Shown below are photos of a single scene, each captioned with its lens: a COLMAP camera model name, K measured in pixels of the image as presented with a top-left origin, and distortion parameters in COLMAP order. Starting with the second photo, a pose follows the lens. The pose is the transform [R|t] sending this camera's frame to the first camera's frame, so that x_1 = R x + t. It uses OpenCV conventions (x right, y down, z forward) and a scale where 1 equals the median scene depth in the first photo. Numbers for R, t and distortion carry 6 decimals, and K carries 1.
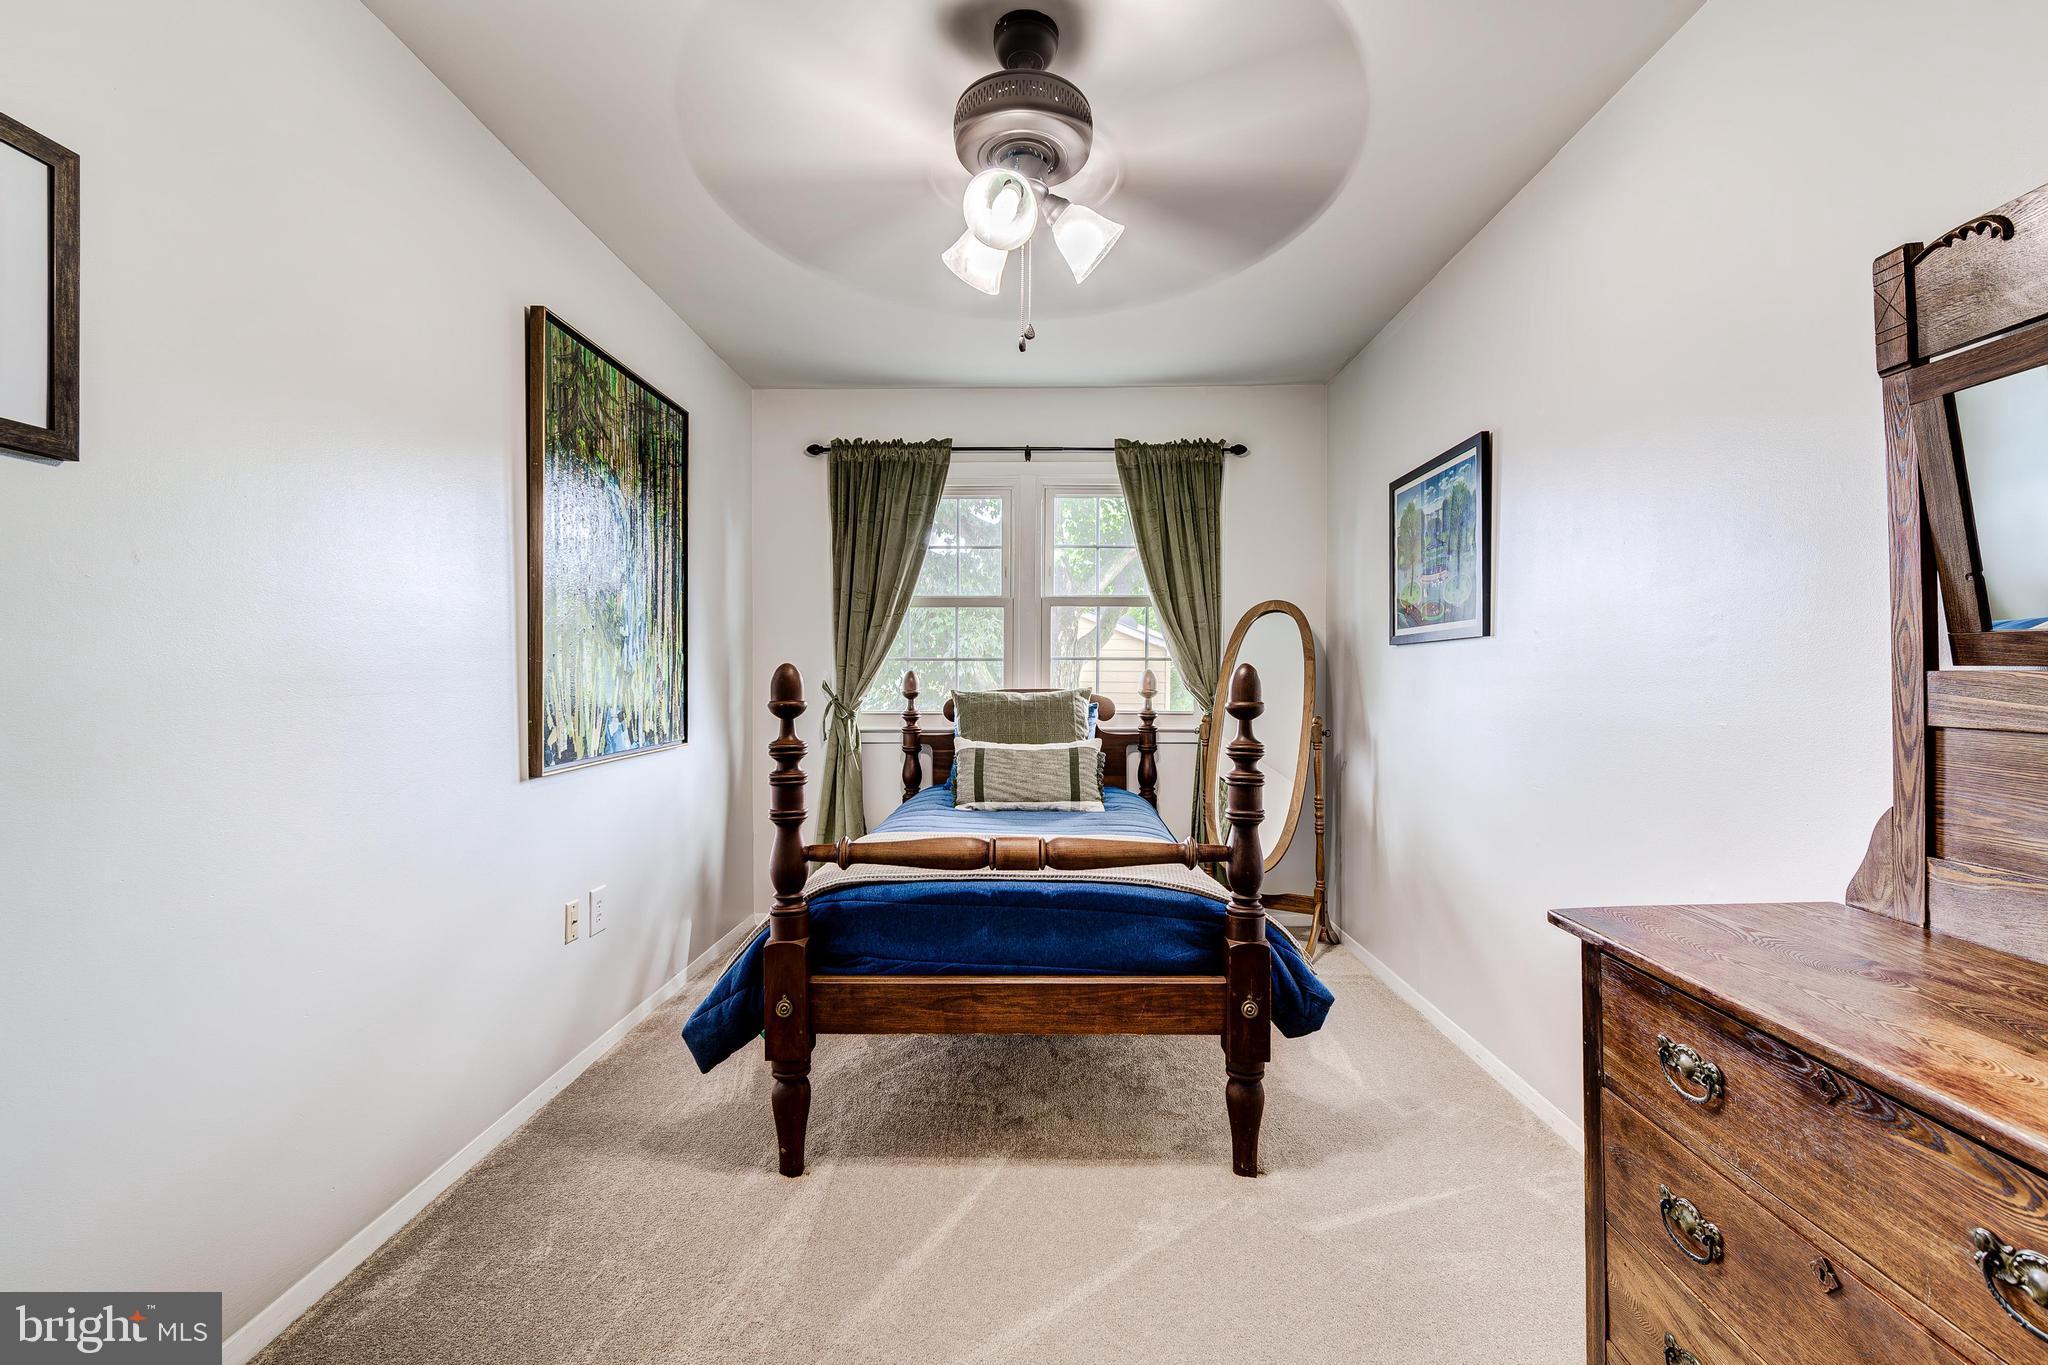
lens RADIAL K [[885.5, 0, 1052.9], [0, 885.5, 680.9], [0, 0, 1]] dist [0.003600, 0.000747]
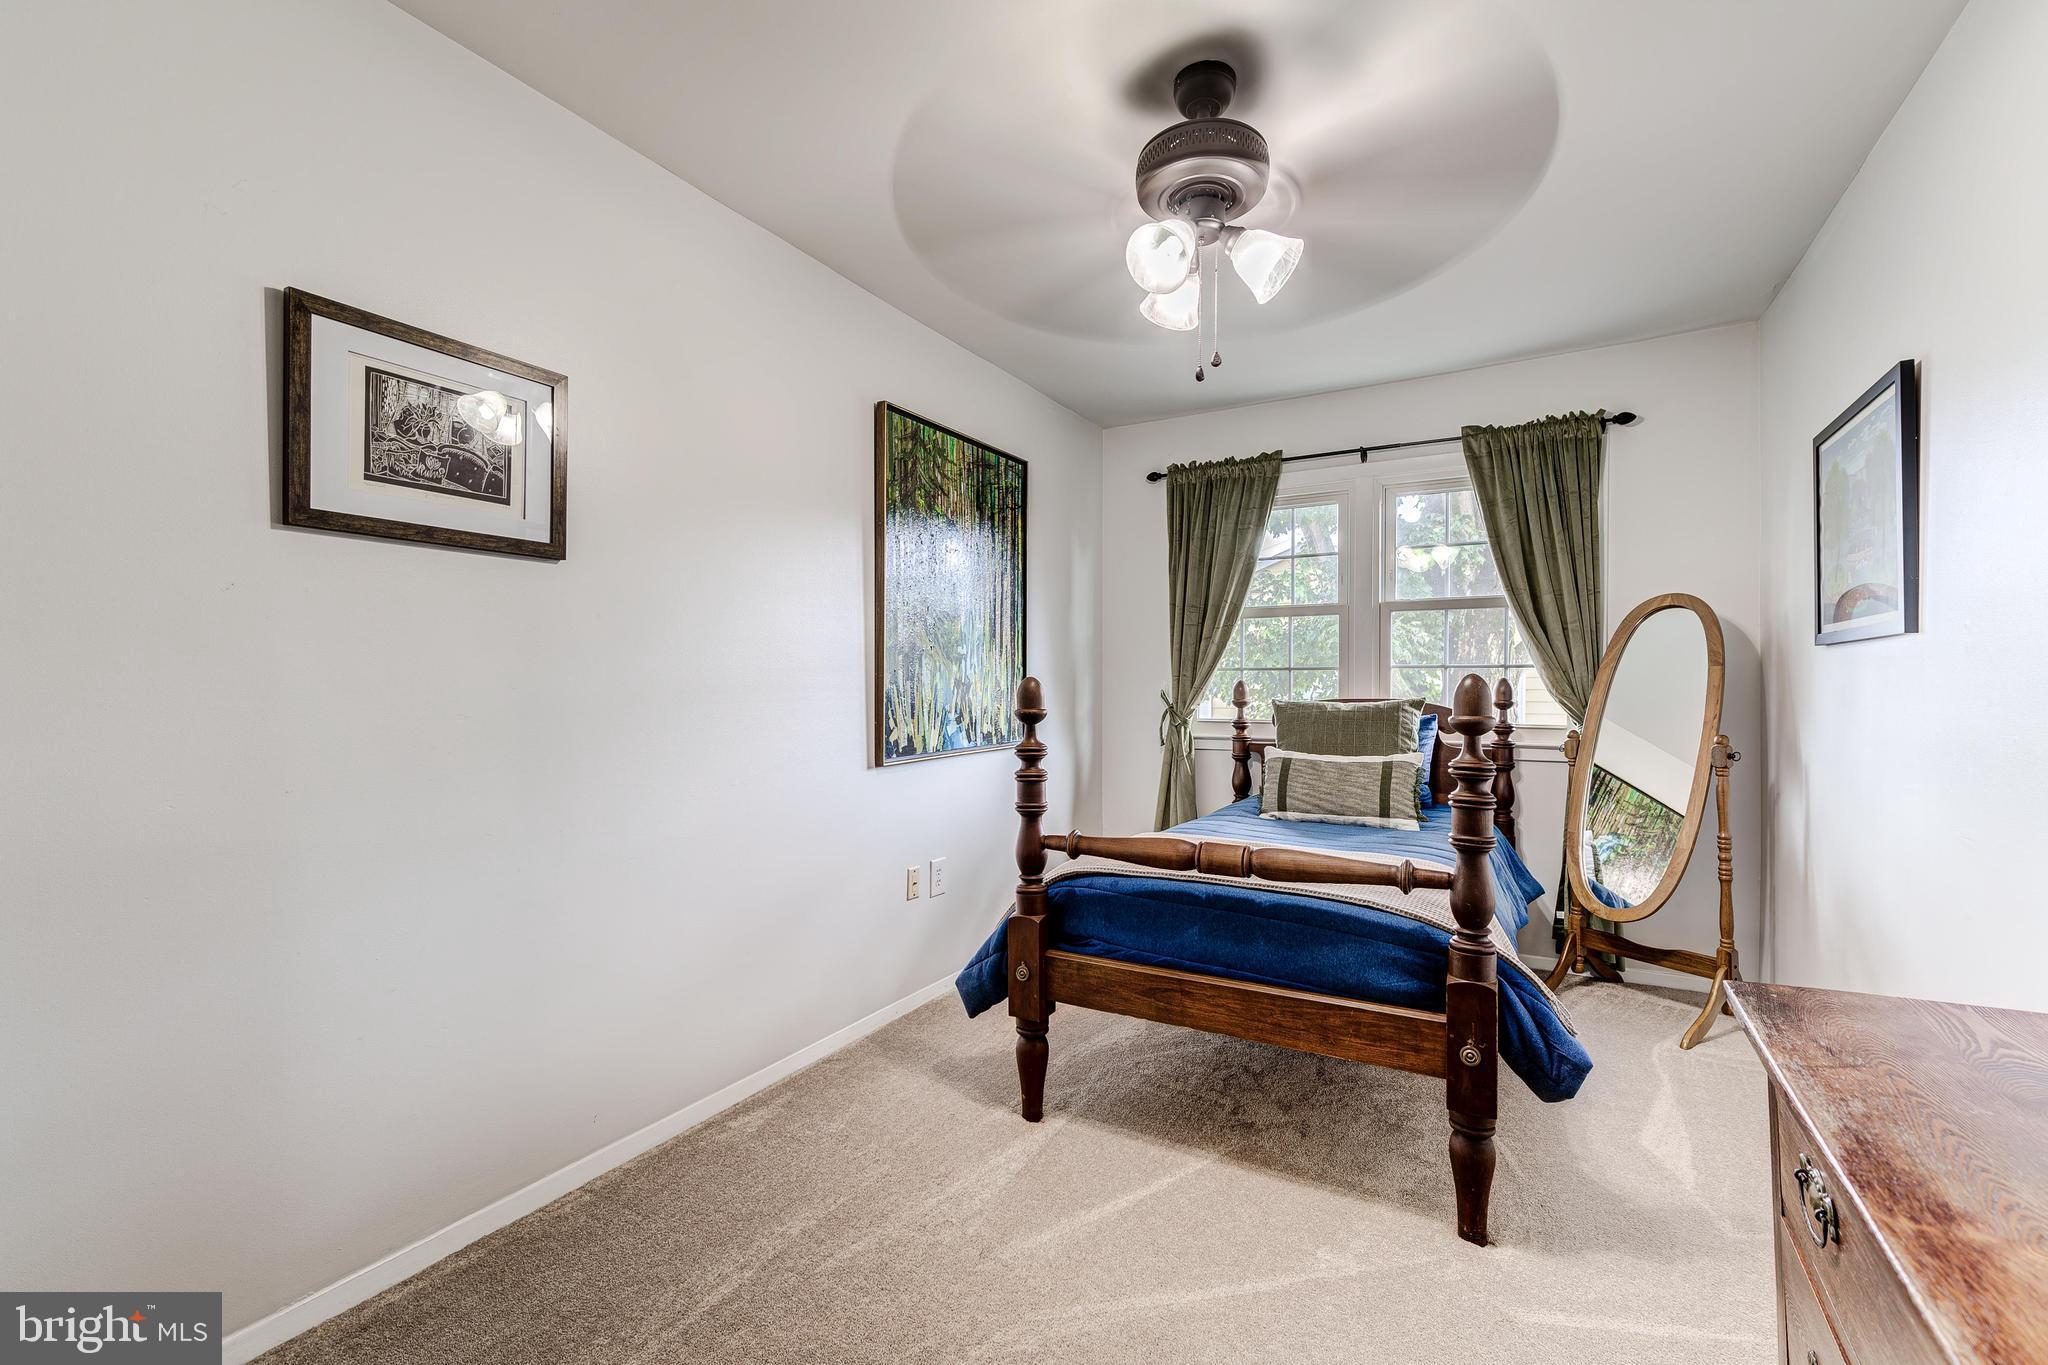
lens RADIAL K [[885.5, 0, 1064.7], [0, 885.5, 673.7], [0, 0, 1]] dist [0.003600, 0.000747]
pose [[0.877927, -0.007592, -0.478735, 0.246873], [0.000029, 0.999875, -0.015803, -0.004692], [0.478795, 0.013860, 0.877817, -0.000010]]
